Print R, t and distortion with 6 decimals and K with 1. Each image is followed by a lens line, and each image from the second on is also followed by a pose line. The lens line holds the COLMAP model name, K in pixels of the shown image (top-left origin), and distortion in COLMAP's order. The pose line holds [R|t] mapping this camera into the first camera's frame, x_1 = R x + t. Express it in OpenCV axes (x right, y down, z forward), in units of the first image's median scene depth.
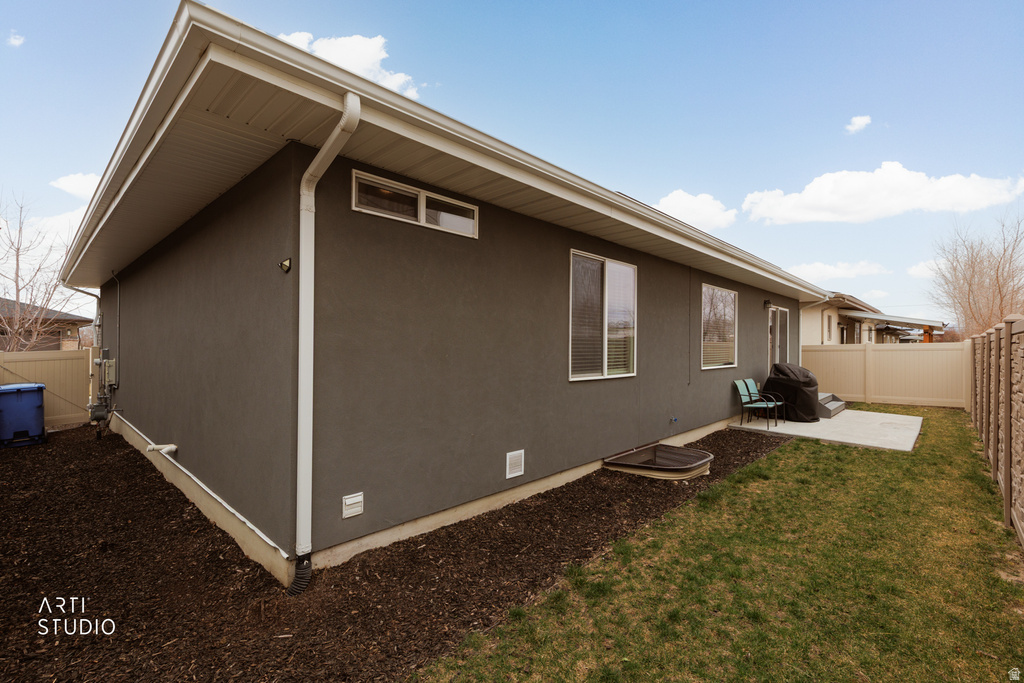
lens RADIAL K [[459.8, 0, 515.5], [0, 459.8, 344.8], [0, 0, 1]] dist [0.001859, -0.001087]
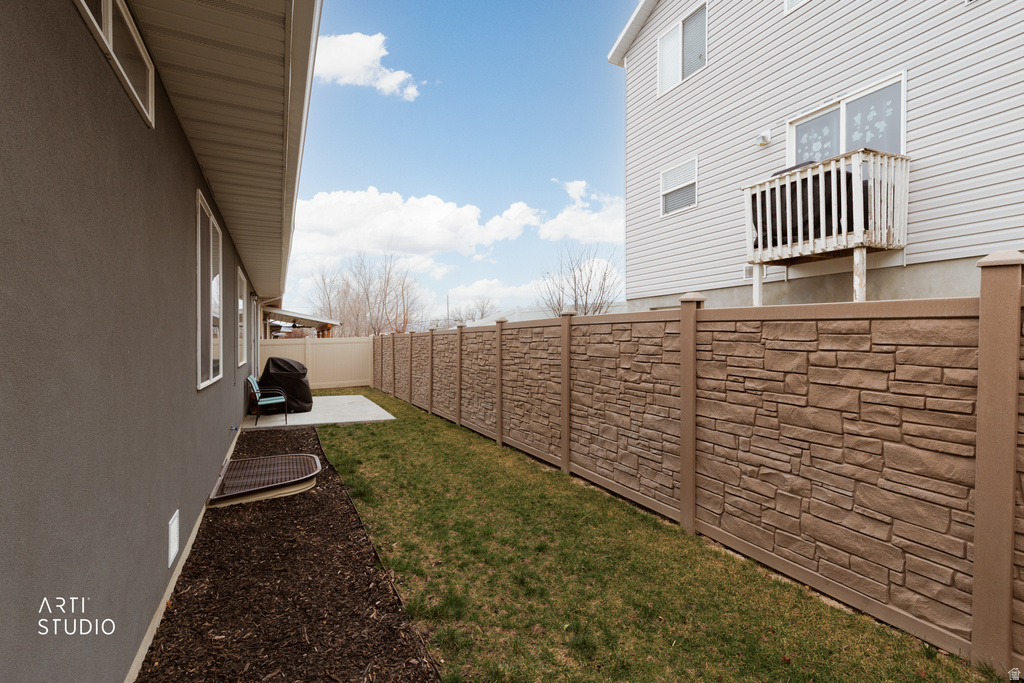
lens RADIAL K [[459.8, 0, 515.5], [0, 459.8, 344.8], [0, 0, 1]] dist [0.001859, -0.001087]
pose [[0.315452, -0.015654, 0.948812, -0.446161], [0.009025, 0.999868, 0.013496, 0.011425], [-0.948899, 0.004305, 0.315552, 0.434796]]
